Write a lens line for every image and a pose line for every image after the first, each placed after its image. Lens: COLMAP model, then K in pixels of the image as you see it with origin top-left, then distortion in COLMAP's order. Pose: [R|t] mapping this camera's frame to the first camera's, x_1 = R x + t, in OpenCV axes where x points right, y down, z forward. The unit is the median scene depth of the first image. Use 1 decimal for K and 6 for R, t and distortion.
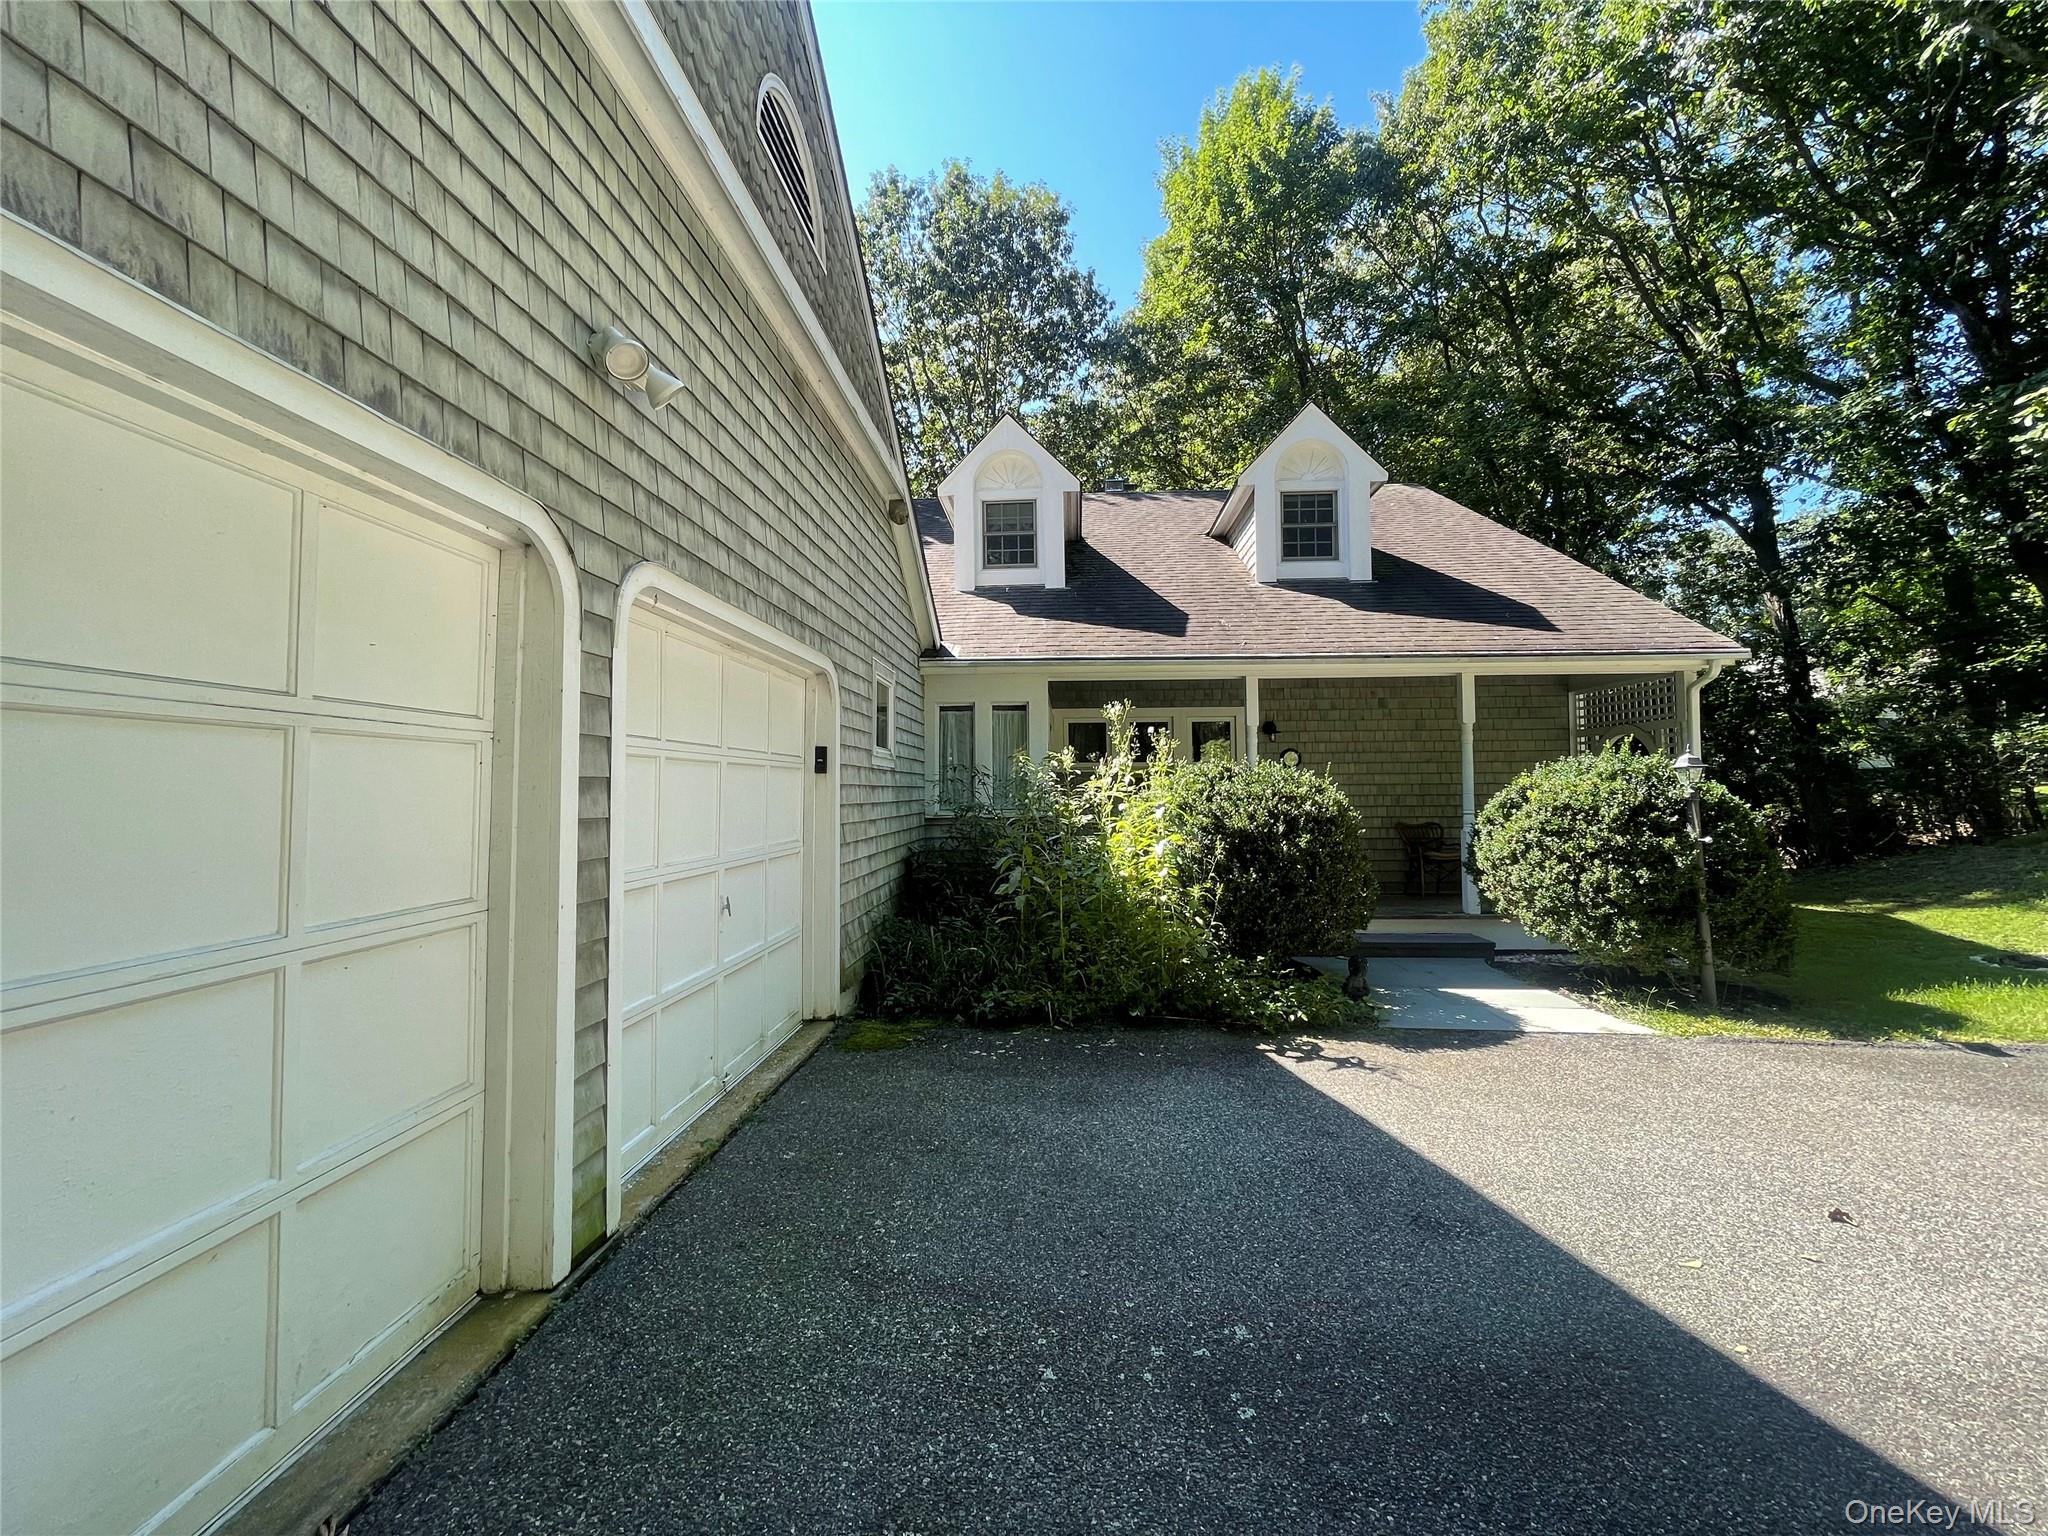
lens RADIAL K [[829.0, 0, 1018.1], [0, 829.0, 763.5], [0, 0, 1]] dist [-0.003832, -0.000552]
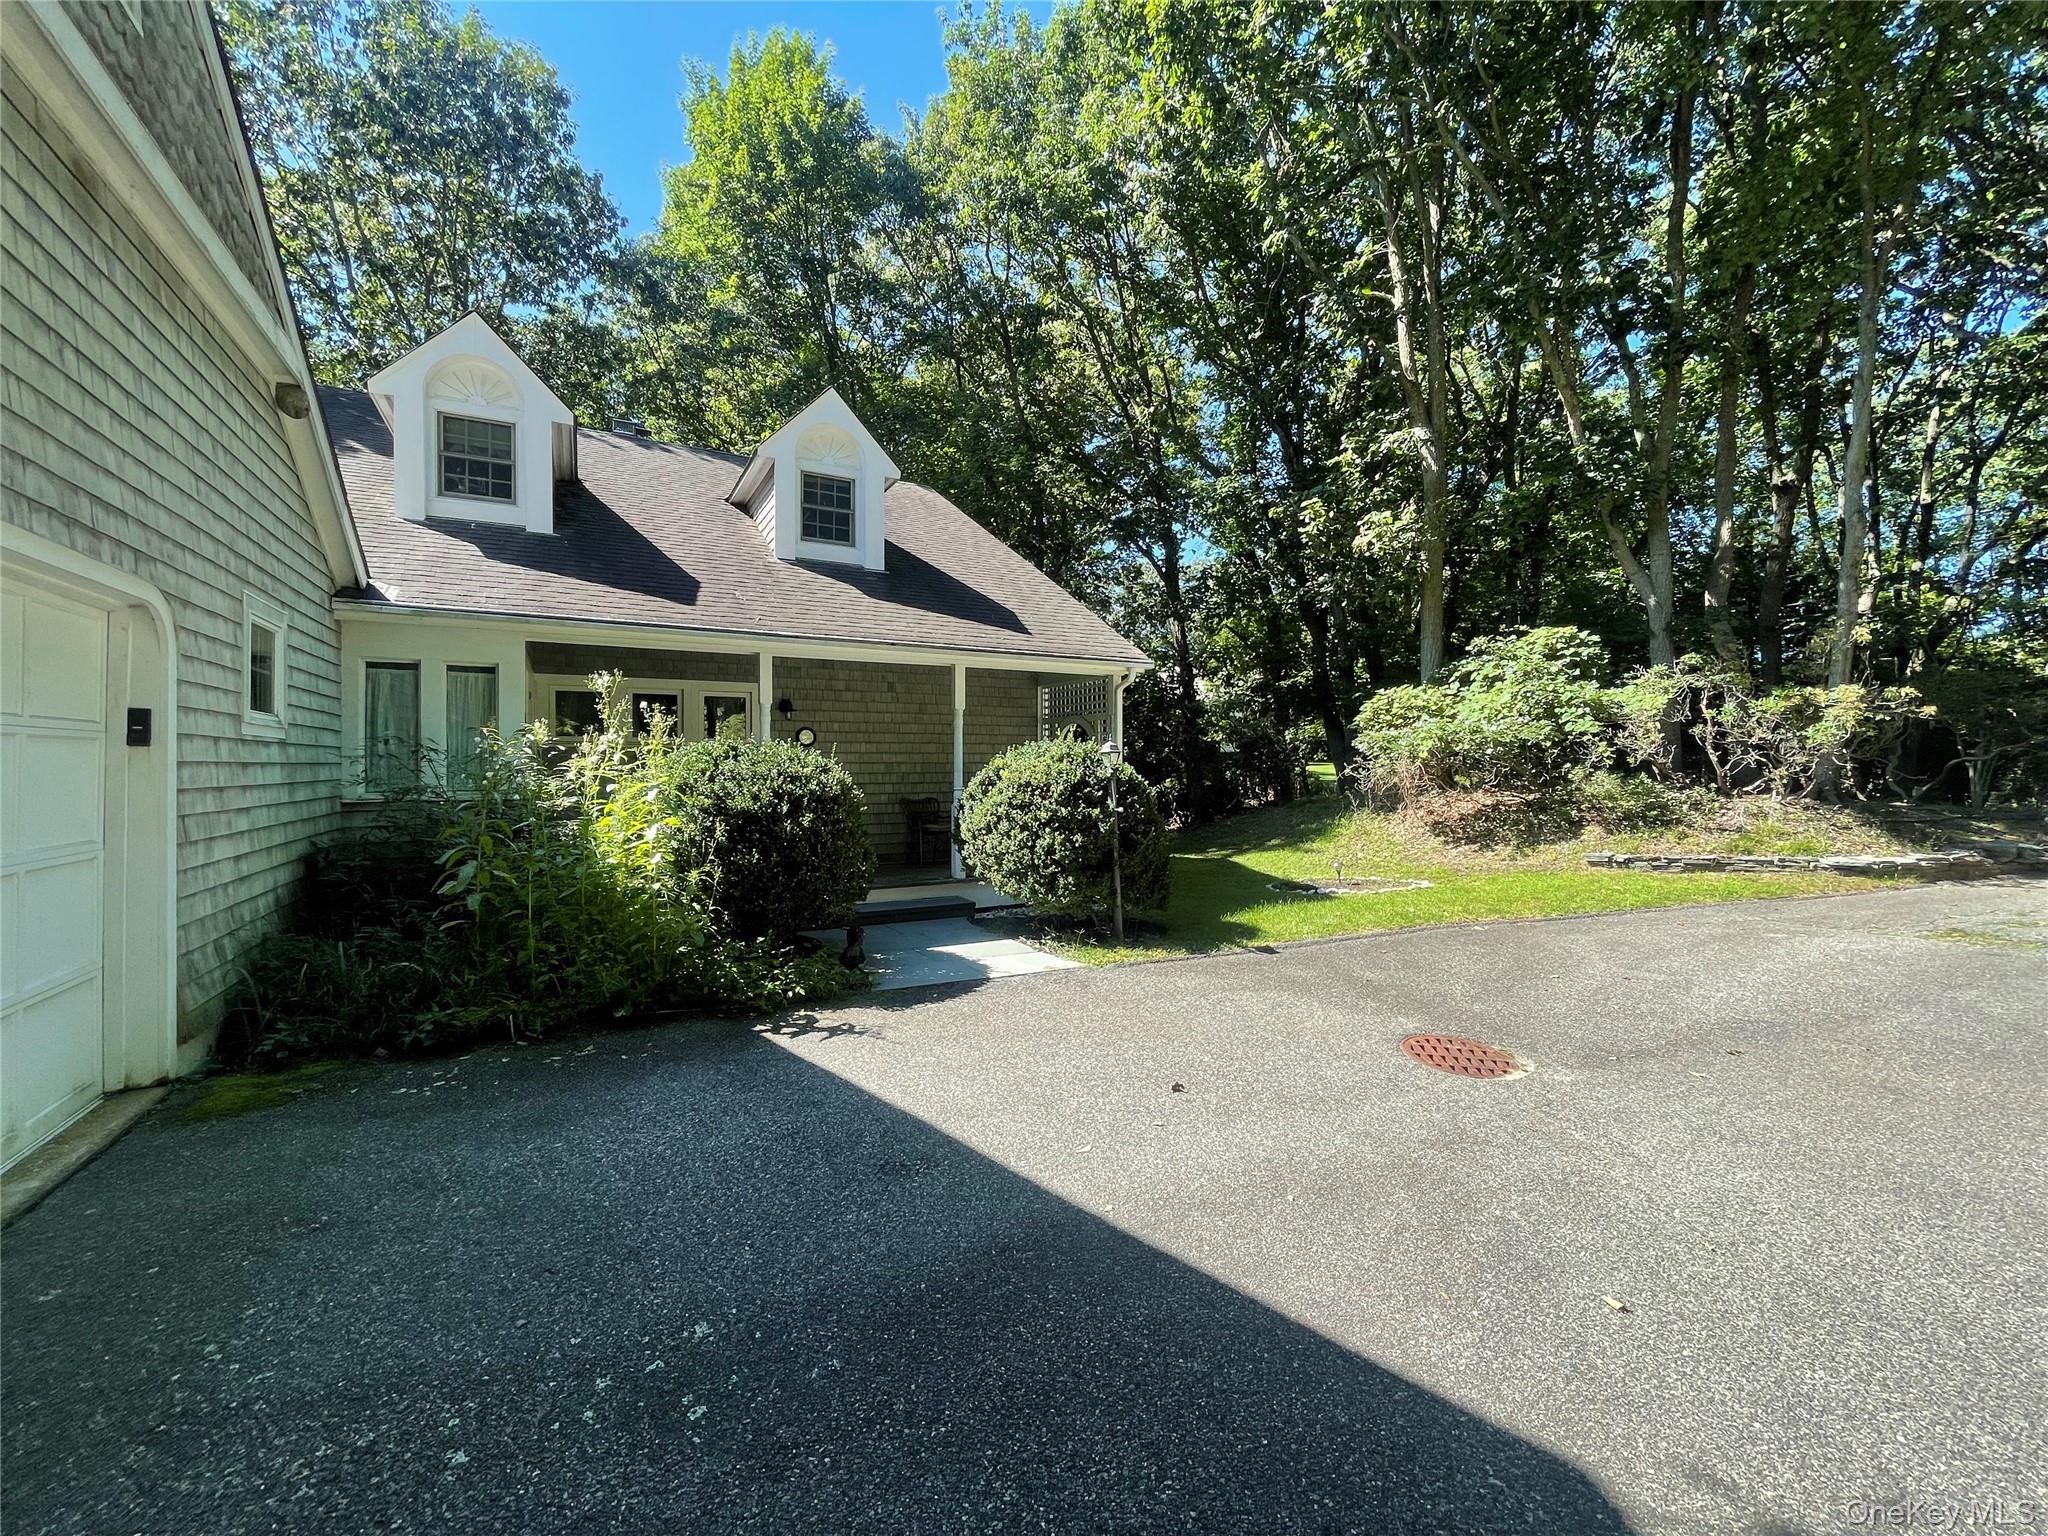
lens RADIAL K [[831.2, 0, 1018.6], [0, 831.2, 762.8], [0, 0, 1]] dist [-0.002378, 0.000477]
pose [[0.849412, 0.007543, 0.527676, 0.017678], [-0.022844, 0.999486, 0.022485, -0.004211], [-0.527235, -0.031153, 0.849148, -0.003831]]
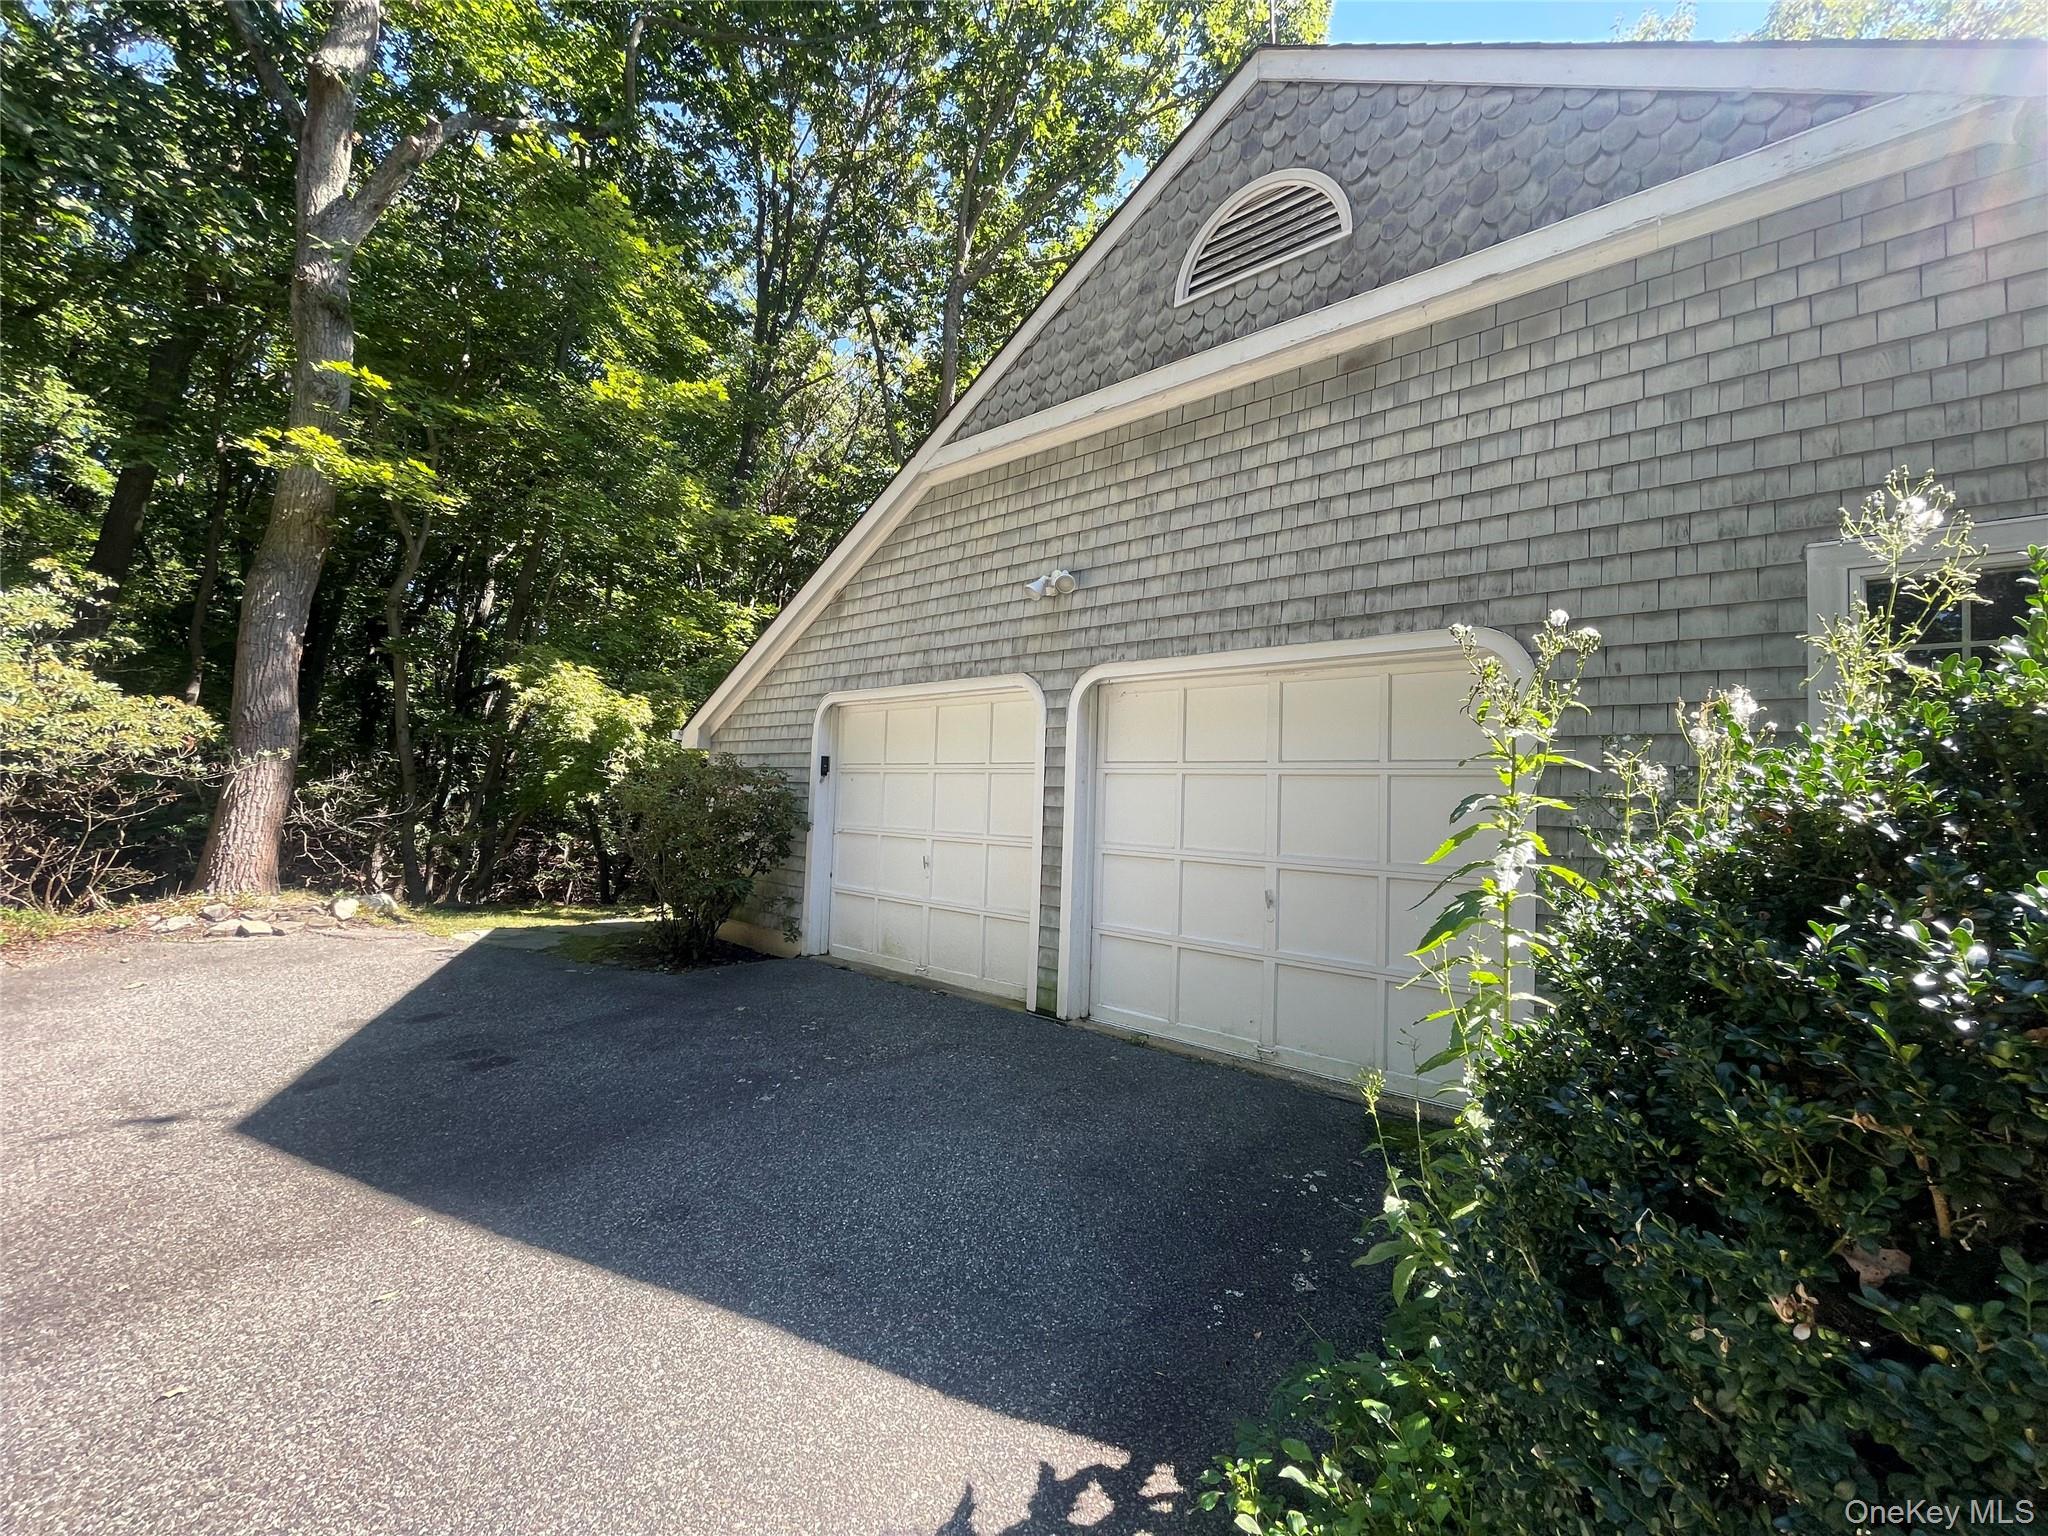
lens RADIAL K [[831.2, 0, 1018.6], [0, 831.2, 762.8], [0, 0, 1]] dist [-0.002378, 0.000477]
pose [[-0.608075, -0.058719, -0.791705, 0.376211], [-0.008247, 0.997674, -0.067660, 0.030575], [0.793837, -0.034613, -0.607145, 0.690664]]
